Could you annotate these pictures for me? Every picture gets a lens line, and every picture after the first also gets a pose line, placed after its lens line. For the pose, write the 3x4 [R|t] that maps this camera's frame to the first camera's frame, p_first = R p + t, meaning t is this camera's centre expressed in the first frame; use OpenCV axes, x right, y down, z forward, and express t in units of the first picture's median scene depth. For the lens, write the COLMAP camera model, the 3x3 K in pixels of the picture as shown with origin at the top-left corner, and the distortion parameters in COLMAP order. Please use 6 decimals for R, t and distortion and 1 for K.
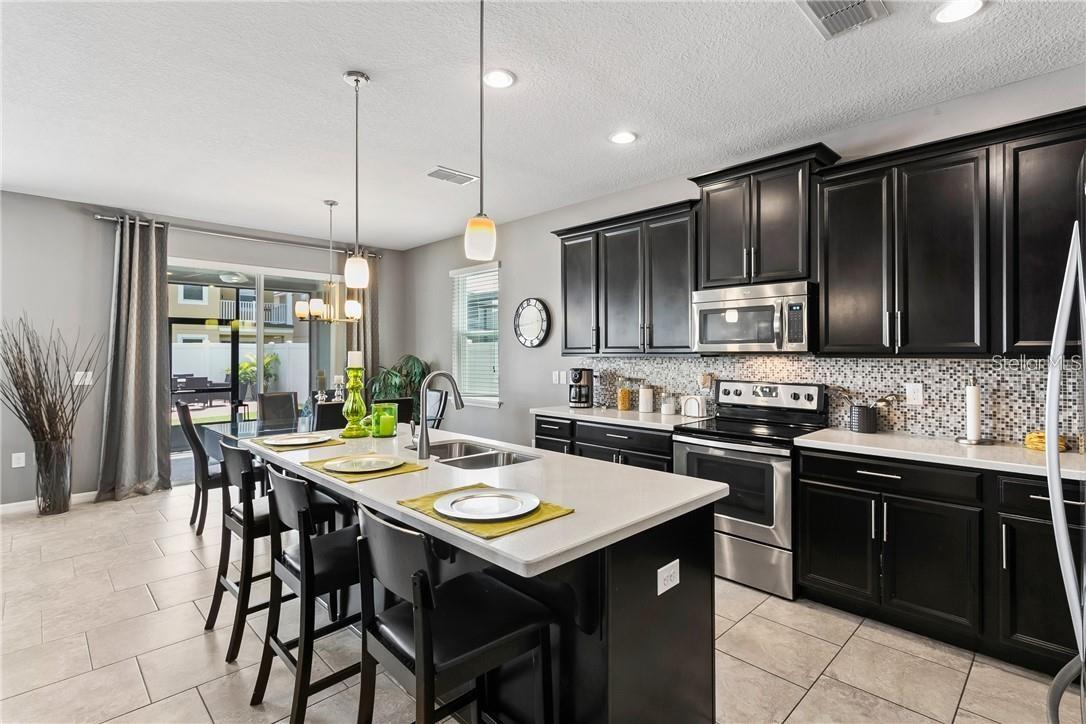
lens RADIAL K [[520.0, 0, 543.0], [0, 520.0, 362.0], [0, 0, 1]] dist [0.002553, 0.000398]
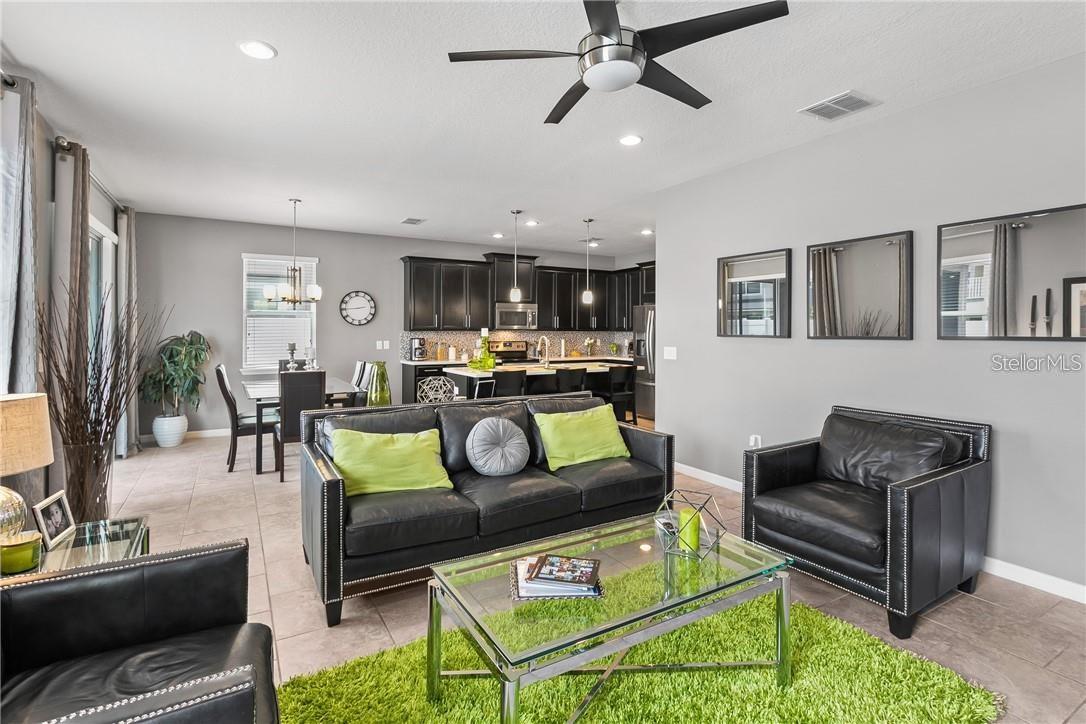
lens RADIAL K [[530.7, 0, 541.5], [0, 530.7, 329.8], [0, 0, 1]] dist [-0.000018, 0.000033]
pose [[0.241759, 0.001406, 0.970335, -1.436751], [0.013292, 0.999900, -0.004761, -0.002170], [-0.970245, 0.014049, 0.241717, 0.171707]]
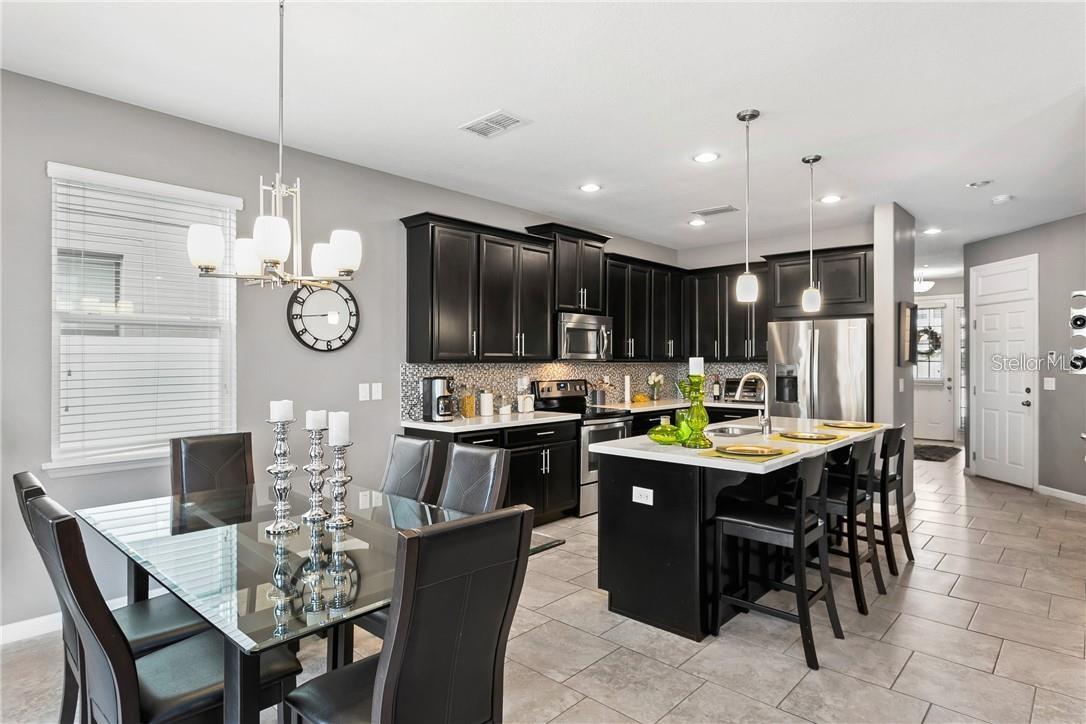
lens RADIAL K [[598.4, 0, 543.0], [0, 598.4, 362.0], [0, 0, 1]] dist [-0.000351, 0.000105]
pose [[-0.042663, -0.001814, 0.999088, -0.883835], [0.015497, 0.999877, 0.002478, -0.012940], [-0.998969, 0.015589, -0.042630, 0.818277]]
